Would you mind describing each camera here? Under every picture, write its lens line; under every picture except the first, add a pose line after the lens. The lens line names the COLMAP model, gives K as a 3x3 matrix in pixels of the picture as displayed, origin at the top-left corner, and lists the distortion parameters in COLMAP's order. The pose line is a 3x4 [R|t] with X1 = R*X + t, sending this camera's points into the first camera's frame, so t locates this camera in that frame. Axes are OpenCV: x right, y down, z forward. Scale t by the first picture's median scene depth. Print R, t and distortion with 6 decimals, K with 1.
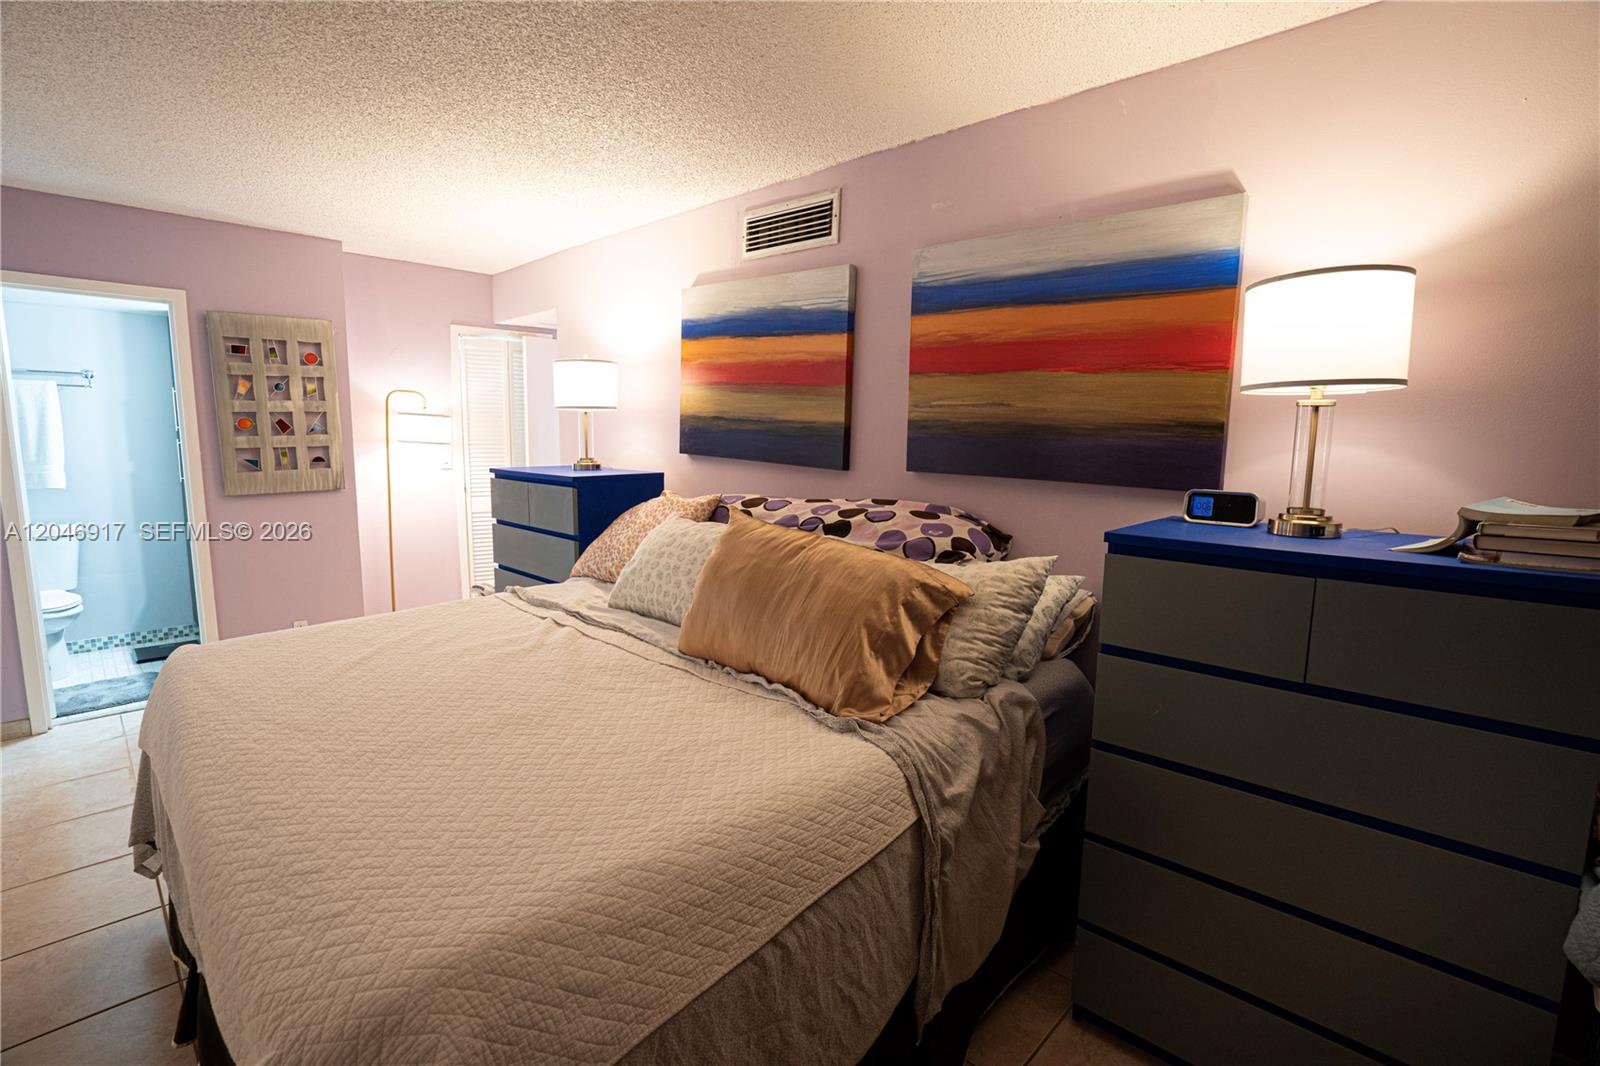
lens RADIAL K [[741.0, 0, 792.8], [0, 741.0, 530.8], [0, 0, 1]] dist [-0.057127, 0.021522]
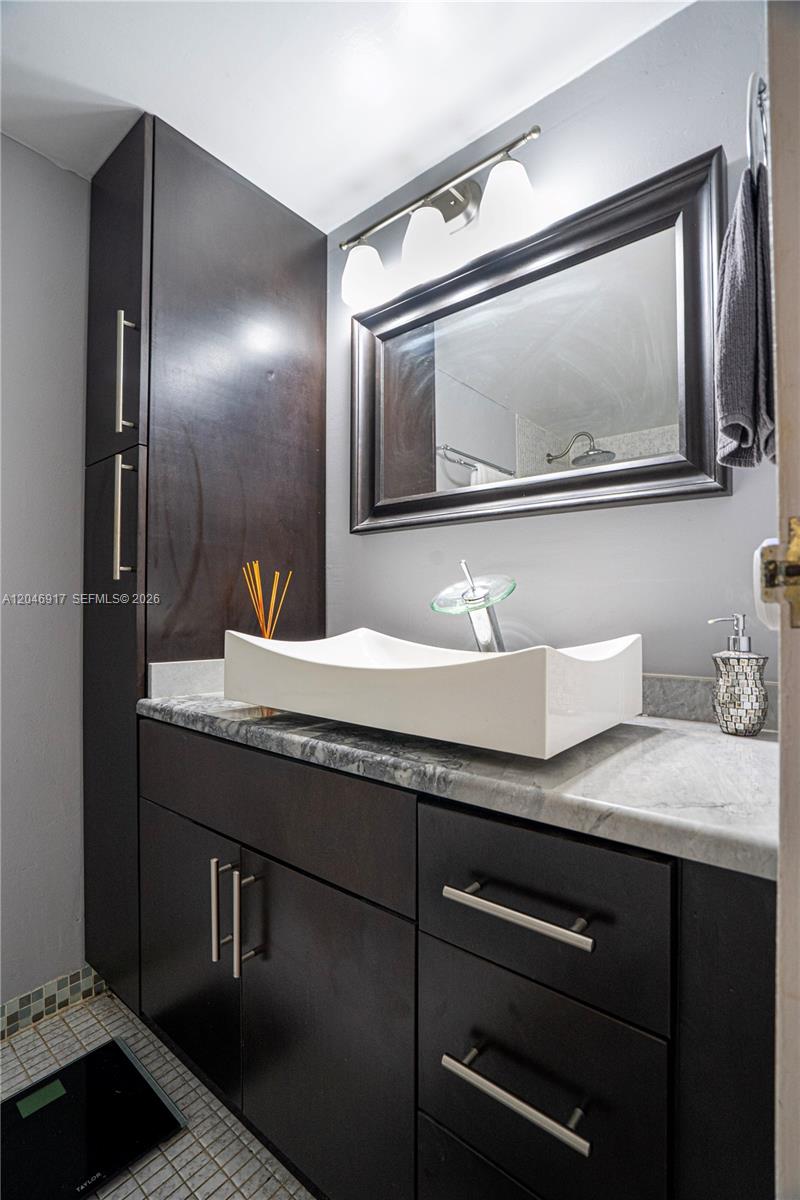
lens RADIAL K [[555.7, 0, 403.5], [0, 555.7, 604.0], [0, 0, 1]] dist [-0.057127, 0.021522]
pose [[0.997782, -0.013740, 0.065128, -0.876382], [0.022964, 0.989446, -0.143072, -0.019523], [-0.062475, 0.144250, 0.987567, 0.879395]]
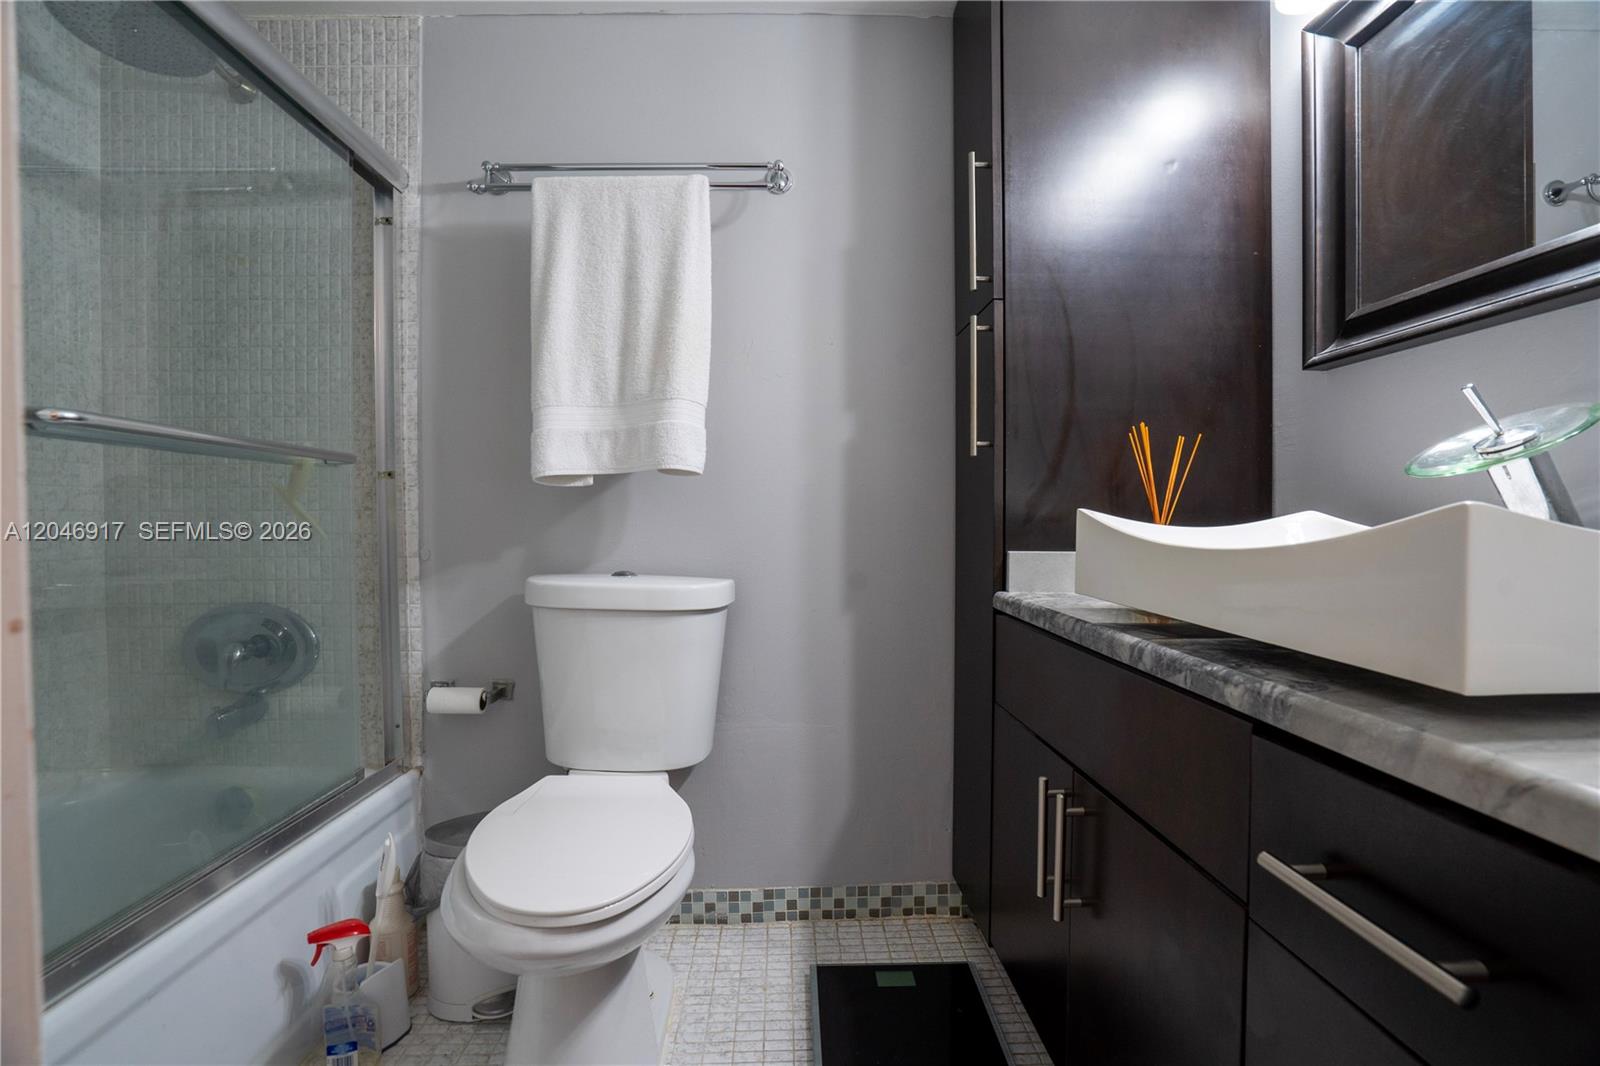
lens RADIAL K [[741.0, 0, 803.7], [0, 741.0, 531.1], [0, 0, 1]] dist [-0.057127, 0.021522]
pose [[0.711731, -0.005828, -0.702428, -0.815597], [-0.078891, 0.992976, -0.088174, -0.003663], [0.698009, 0.118171, 0.706272, 0.874485]]
